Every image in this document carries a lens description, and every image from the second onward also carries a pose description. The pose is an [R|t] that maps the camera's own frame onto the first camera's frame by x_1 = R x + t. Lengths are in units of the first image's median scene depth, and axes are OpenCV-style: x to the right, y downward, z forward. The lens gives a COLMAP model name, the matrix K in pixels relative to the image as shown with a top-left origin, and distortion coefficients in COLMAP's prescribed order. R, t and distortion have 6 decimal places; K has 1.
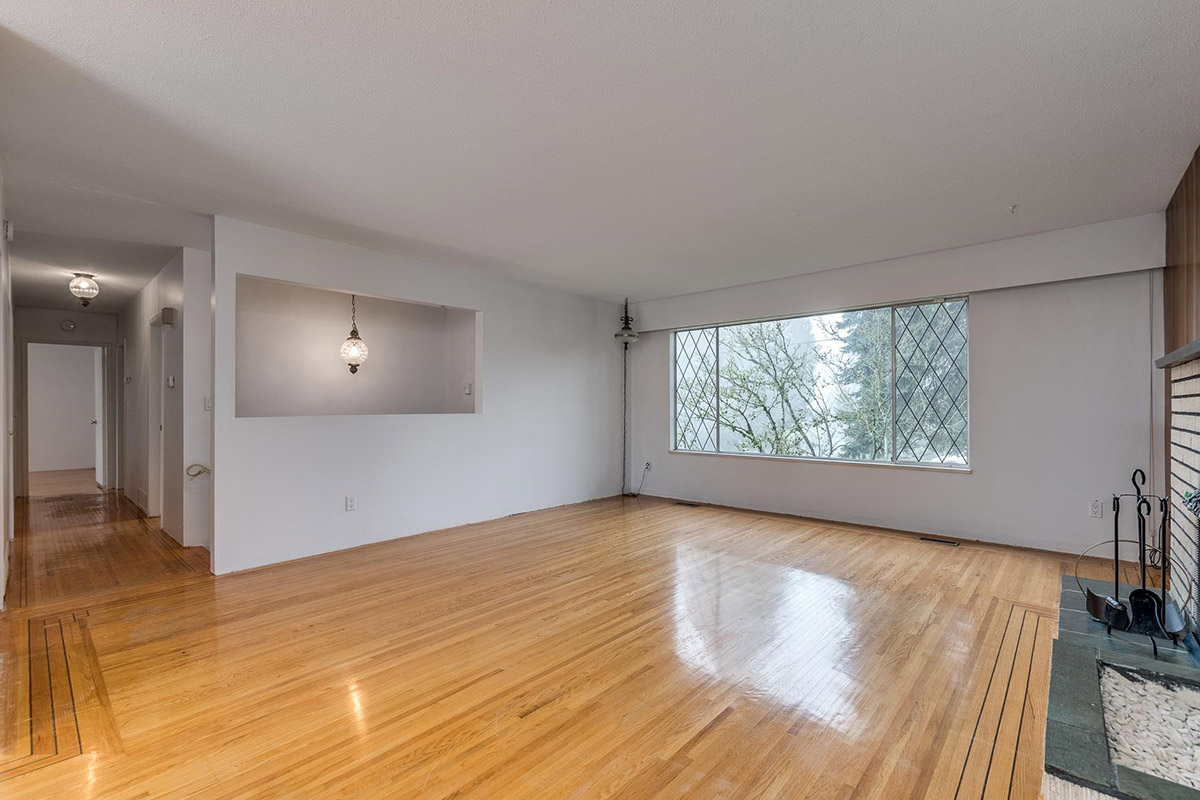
lens RADIAL K [[520.7, 0, 591.0], [0, 520.7, 404.2], [0, 0, 1]] dist [0.003692, -0.000942]
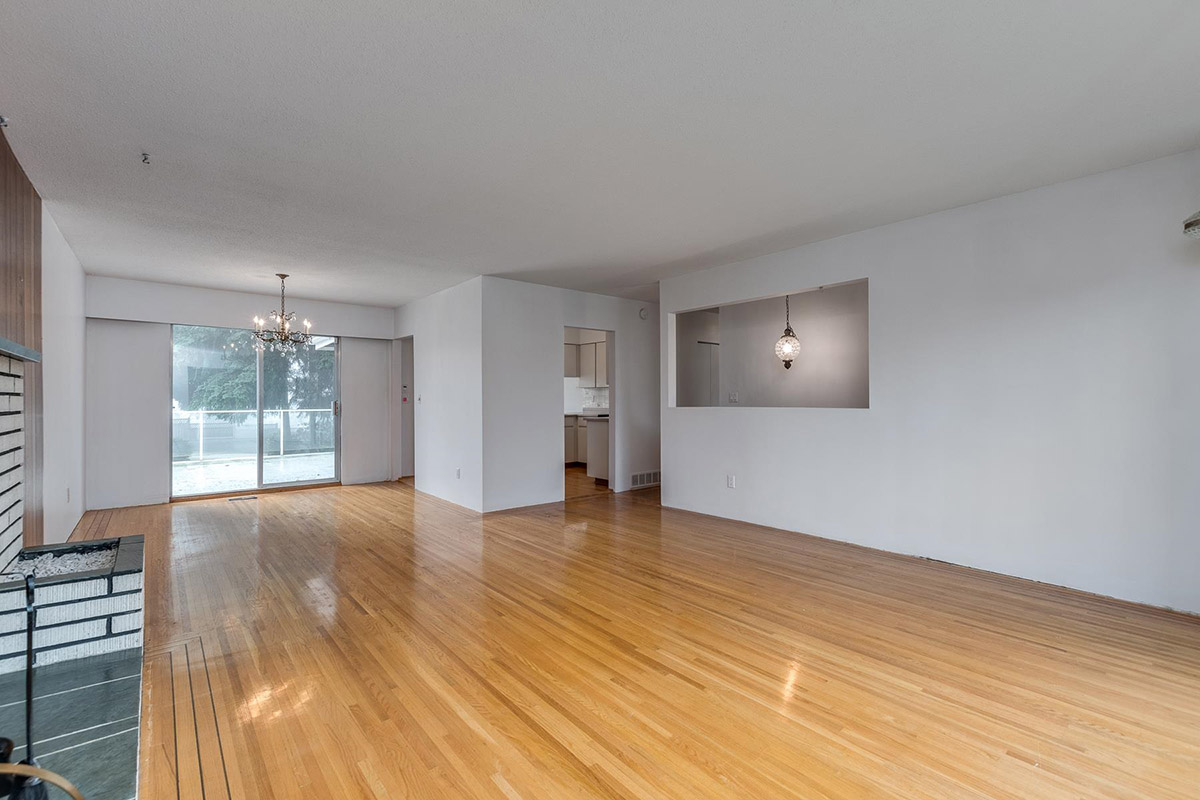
lens RADIAL K [[520.7, 0, 595.2], [0, 520.7, 401.8], [0, 0, 1]] dist [0.003692, -0.000942]
pose [[-0.137176, -0.000333, -0.990547, 0.876734], [0.007470, 0.999971, -0.001371, 0.009649], [0.990519, -0.007588, -0.137169, 1.007909]]
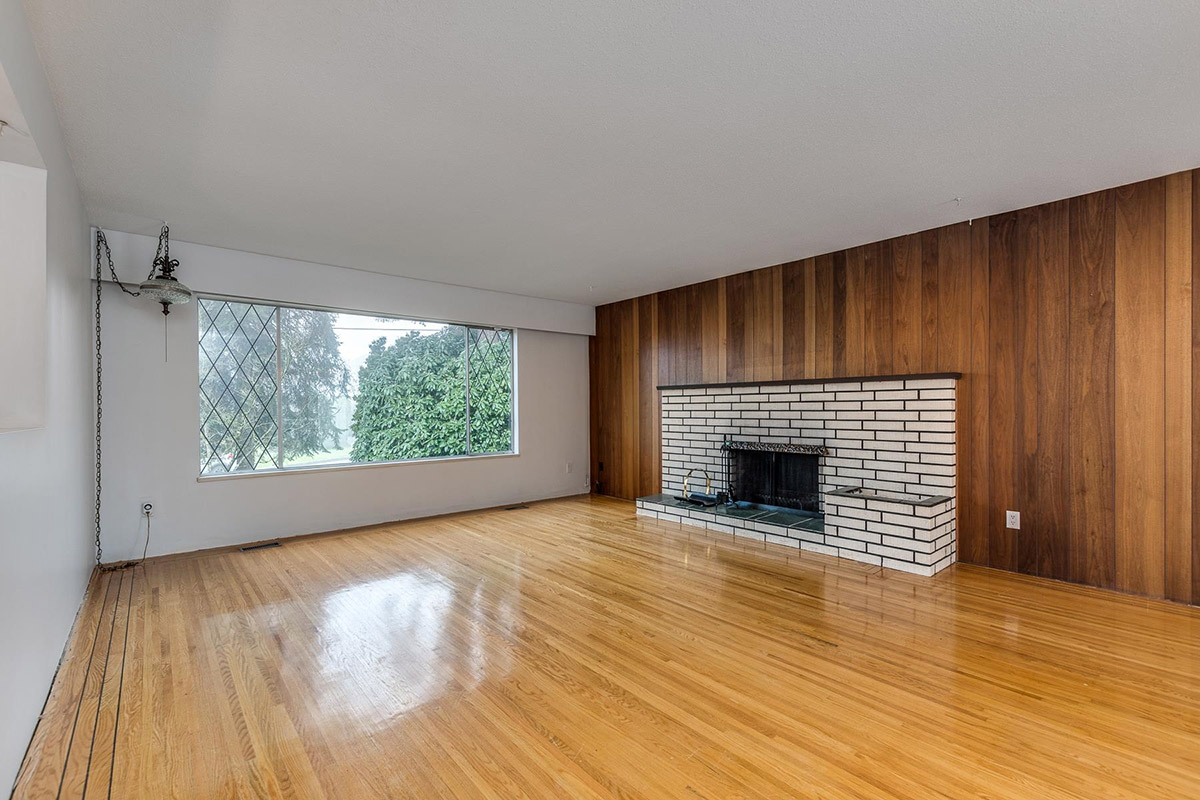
lens RADIAL K [[520.7, 0, 597.3], [0, 520.7, 405.3], [0, 0, 1]] dist [0.003692, -0.000942]
pose [[0.116742, 0.006947, 0.993138, -0.801932], [0.001109, 0.999974, -0.007125, 0.006403], [-0.993162, 0.001934, 0.116731, 0.773208]]
